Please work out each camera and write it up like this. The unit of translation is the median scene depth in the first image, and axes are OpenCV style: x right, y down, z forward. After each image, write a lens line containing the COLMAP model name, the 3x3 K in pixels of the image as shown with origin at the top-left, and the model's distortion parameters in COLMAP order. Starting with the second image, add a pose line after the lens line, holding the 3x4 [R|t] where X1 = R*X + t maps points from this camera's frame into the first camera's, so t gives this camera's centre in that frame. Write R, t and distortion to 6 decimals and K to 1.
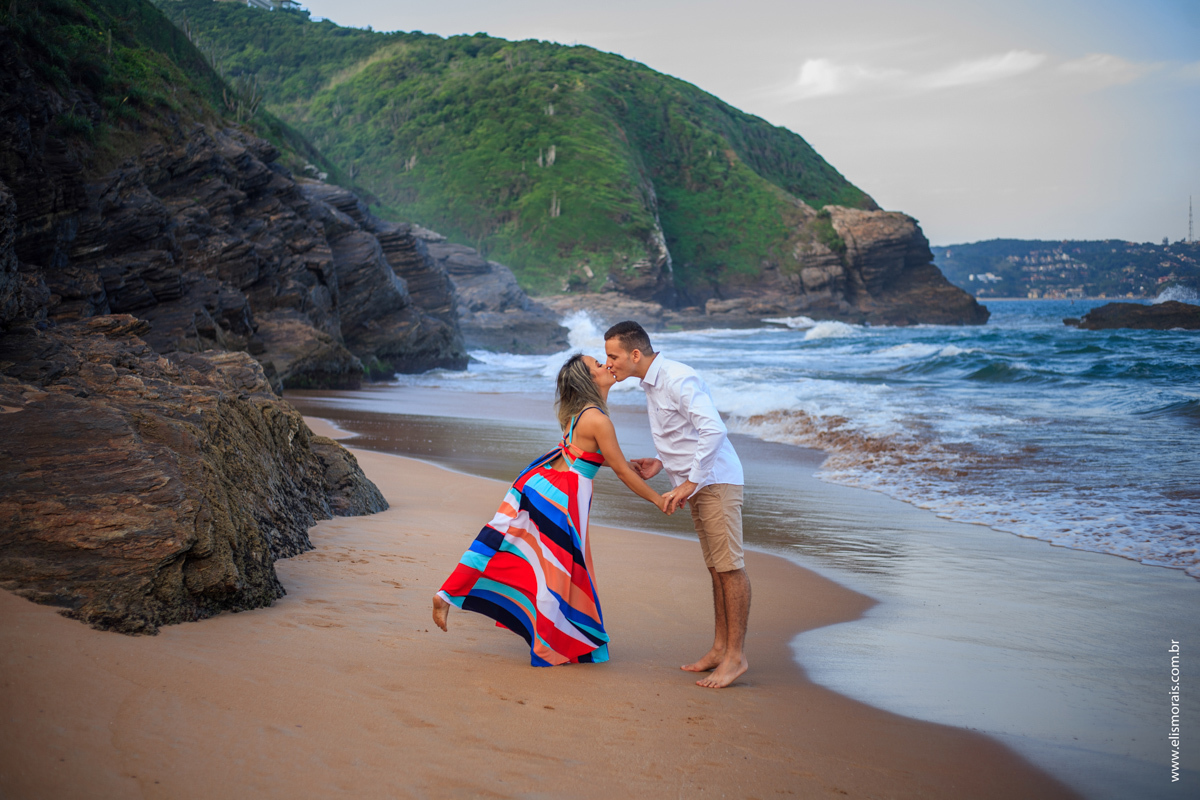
lens RADIAL K [[1761.1, 0, 609.2], [0, 1761.1, 393.5], [0, 0, 1]] dist [-0.108017, 0.000000]
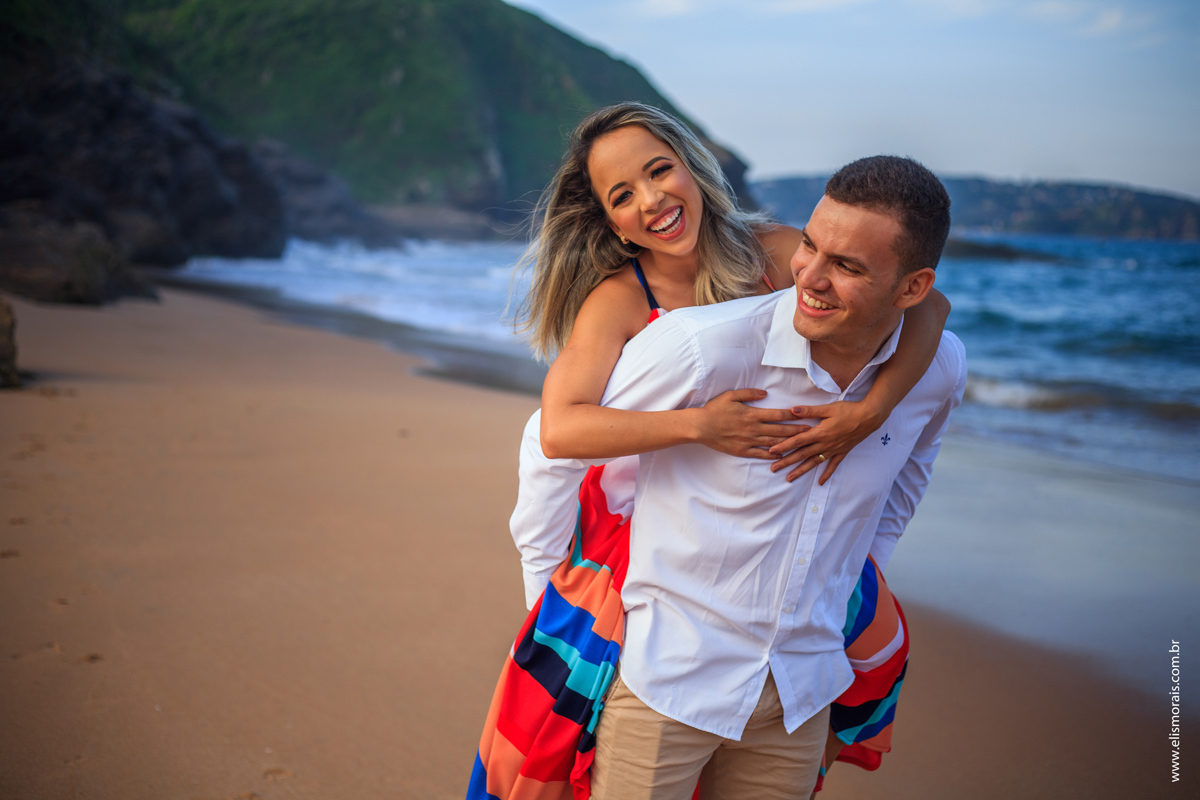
lens RADIAL K [[1761.1, 0, 609.5], [0, 1761.1, 405.4], [0, 0, 1]] dist [-0.108017, 0.000000]
pose [[0.996409, 0.032332, 0.078257, 0.033830], [-0.036452, 0.997992, 0.051805, 0.009117], [-0.076425, -0.054471, 0.995586, -0.152758]]
